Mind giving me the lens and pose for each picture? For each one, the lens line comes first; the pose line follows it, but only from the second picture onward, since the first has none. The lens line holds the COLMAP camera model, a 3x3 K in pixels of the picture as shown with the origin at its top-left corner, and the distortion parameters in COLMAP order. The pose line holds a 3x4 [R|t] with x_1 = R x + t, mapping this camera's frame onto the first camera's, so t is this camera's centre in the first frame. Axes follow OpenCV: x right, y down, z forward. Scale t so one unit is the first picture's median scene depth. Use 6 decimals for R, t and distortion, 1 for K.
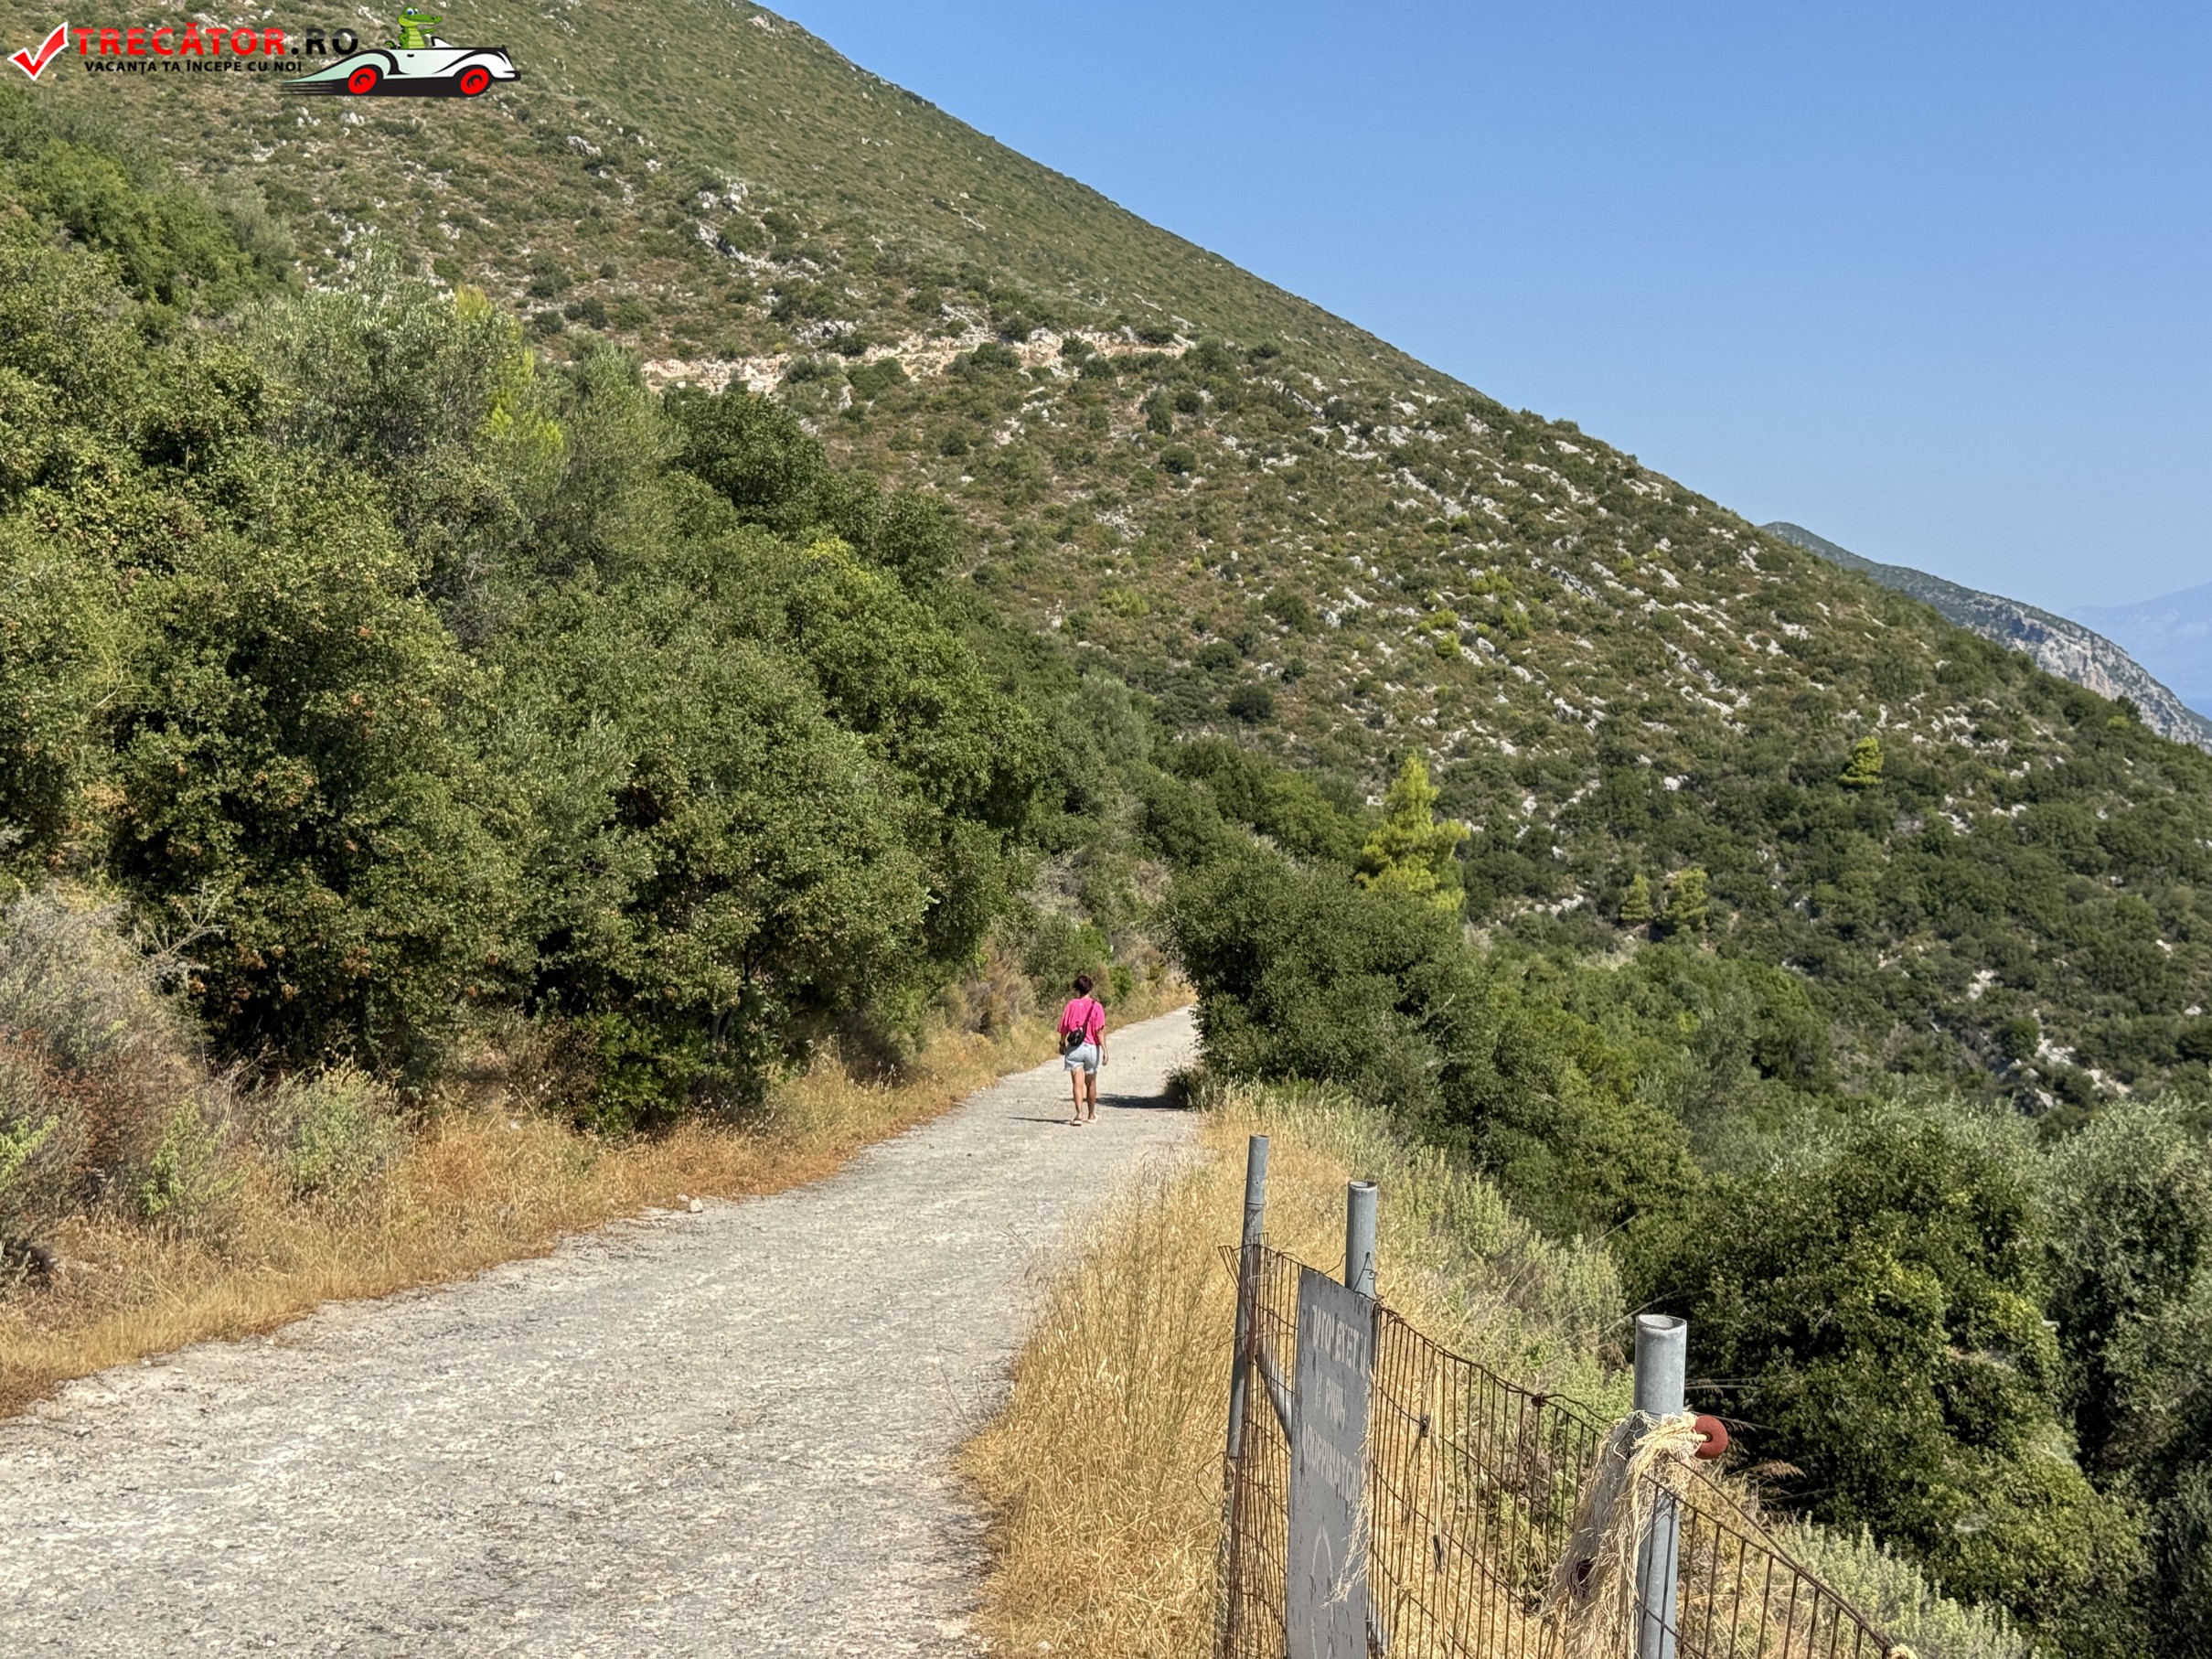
lens RADIAL K [[2997.2, 0, 1106.0], [0, 2997.2, 829.5], [0, 0, 1]] dist [0.055042, -0.036912]
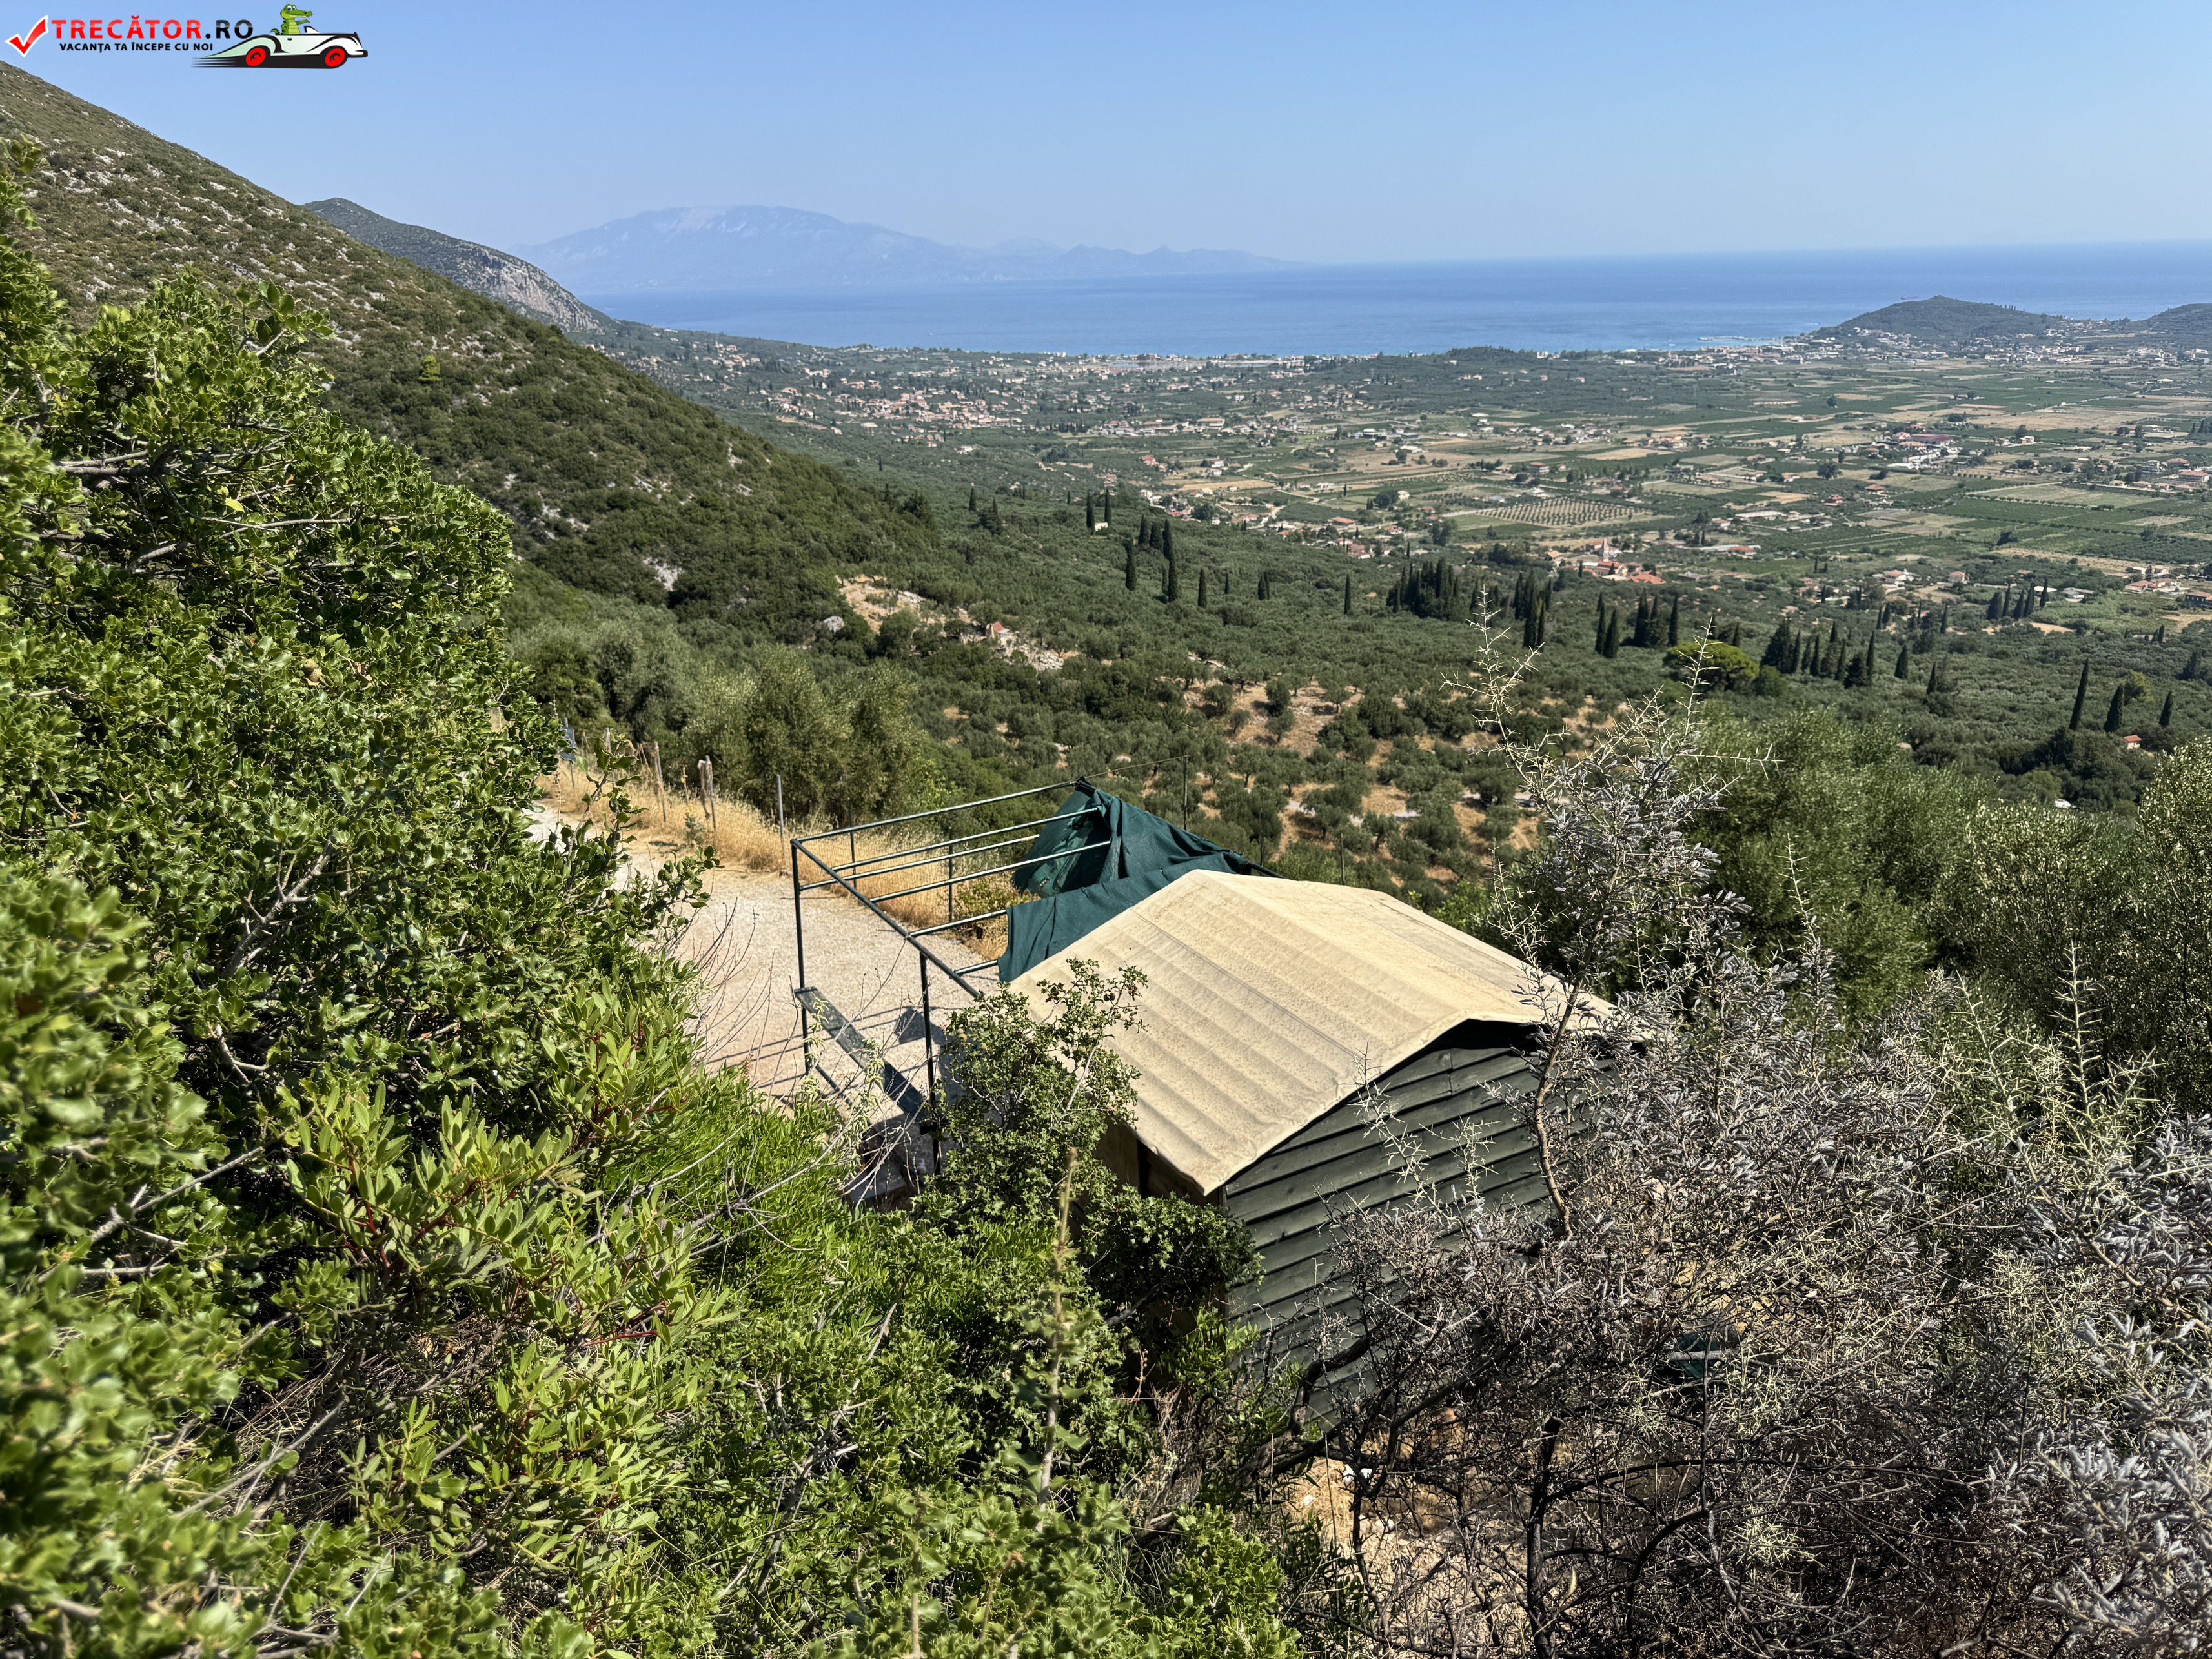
lens RADIAL K [[1543.3, 0, 1104.1], [0, 1543.3, 851.4], [0, 0, 1]] dist [0.043589, -0.063090]
pose [[0.795276, -0.230573, 0.560690, -0.035482], [0.049066, 0.946298, 0.319551, -0.024784], [-0.604259, -0.226620, 0.763881, -0.101620]]
